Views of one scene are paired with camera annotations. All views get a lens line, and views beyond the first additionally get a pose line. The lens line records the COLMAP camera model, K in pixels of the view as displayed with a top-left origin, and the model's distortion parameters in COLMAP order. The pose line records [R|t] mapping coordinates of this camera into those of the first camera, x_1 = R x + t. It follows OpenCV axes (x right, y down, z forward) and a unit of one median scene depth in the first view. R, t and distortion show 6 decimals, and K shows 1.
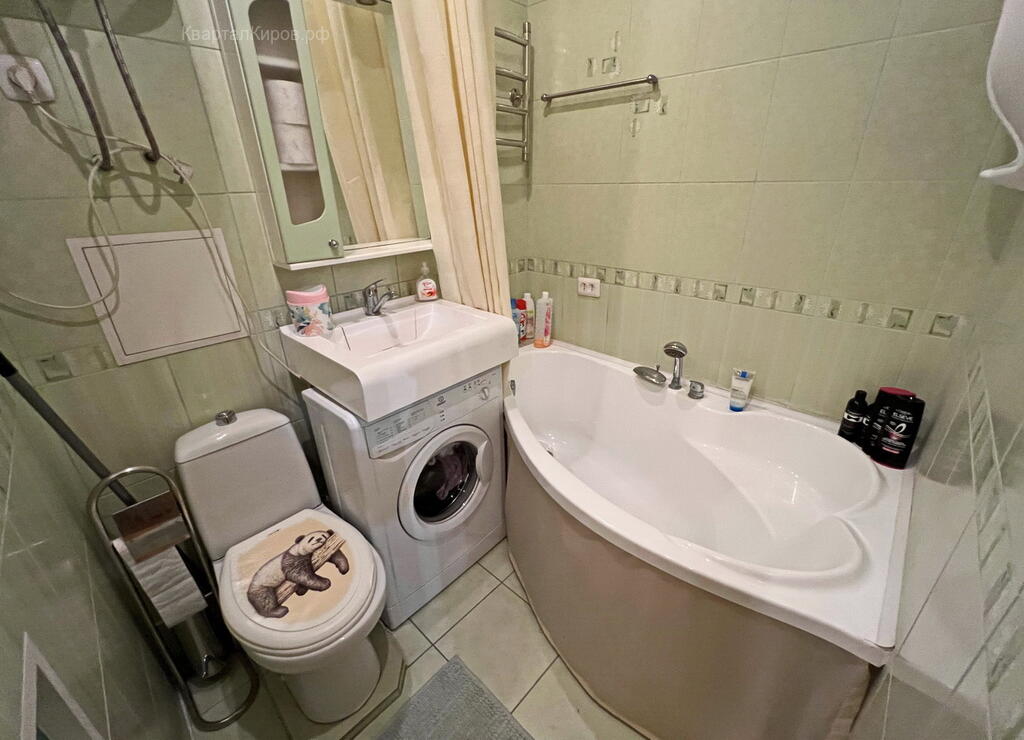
lens RADIAL K [[430.8, 0, 514.5], [0, 430.8, 374.3], [0, 0, 1]] dist [-0.002613, 0.000597]
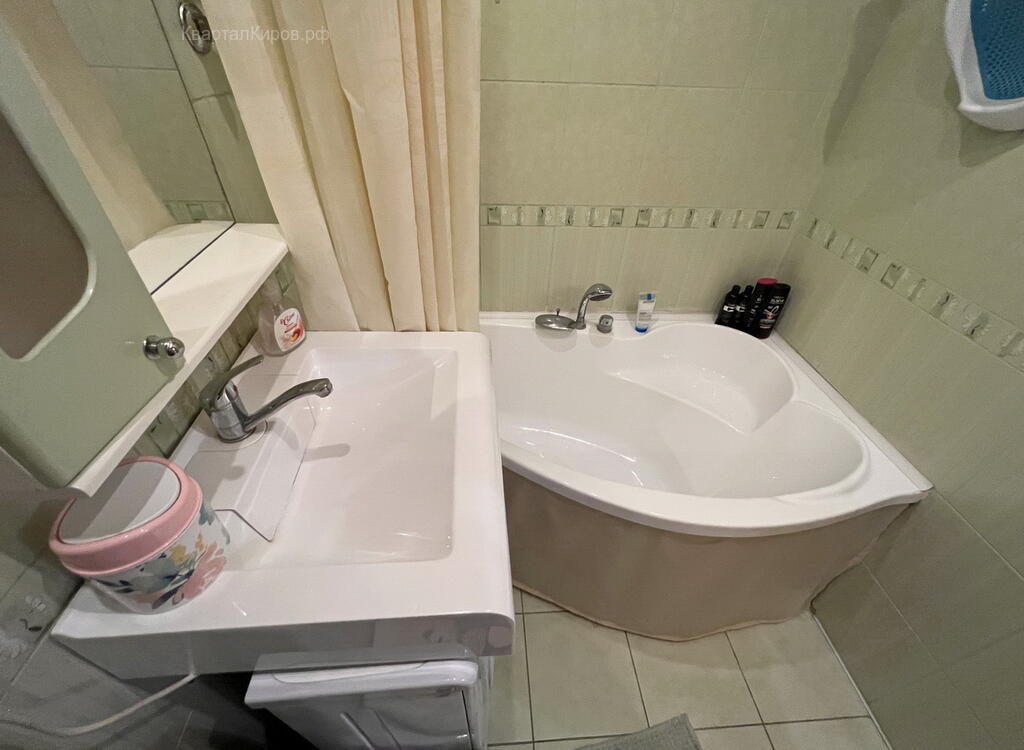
lens RADIAL K [[414.3, 0, 512.4], [0, 414.3, 378.2], [0, 0, 1]] dist [-0.002366, 0.000790]
pose [[0.689987, -0.434297, 0.579054, -0.390387], [0.258467, 0.895086, 0.363341, -0.300288], [-0.676101, -0.101034, 0.729849, 0.534332]]
